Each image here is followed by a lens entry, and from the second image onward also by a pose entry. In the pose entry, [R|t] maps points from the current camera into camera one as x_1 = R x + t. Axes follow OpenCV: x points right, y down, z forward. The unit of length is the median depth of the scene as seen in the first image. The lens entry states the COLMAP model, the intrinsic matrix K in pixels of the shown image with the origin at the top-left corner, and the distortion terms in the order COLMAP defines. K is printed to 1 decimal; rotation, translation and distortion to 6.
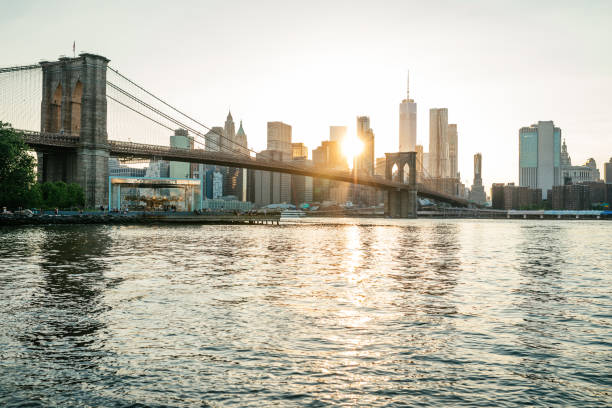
lens RADIAL K [[765.6, 0, 335.4], [0, 765.6, 184.5], [0, 0, 1]] dist [0.030520, 0.000000]
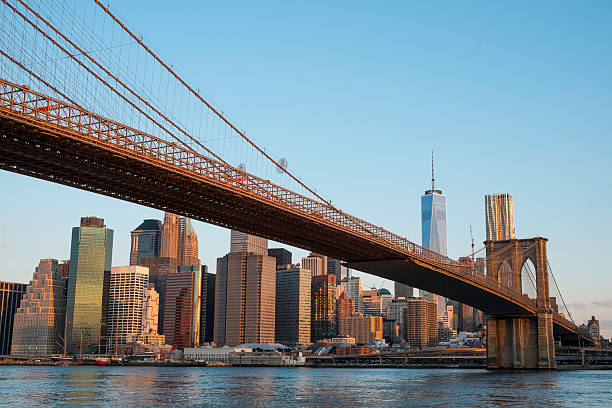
lens RADIAL K [[745.2, 0, 310.7], [0, 745.2, 197.9], [0, 0, 1]] dist [0.034639, 0.000000]
pose [[0.997392, 0.011841, 0.071191, -0.074419], [0.000640, 0.984959, -0.172790, 0.014655], [-0.072167, 0.172385, 0.982383, 0.427591]]
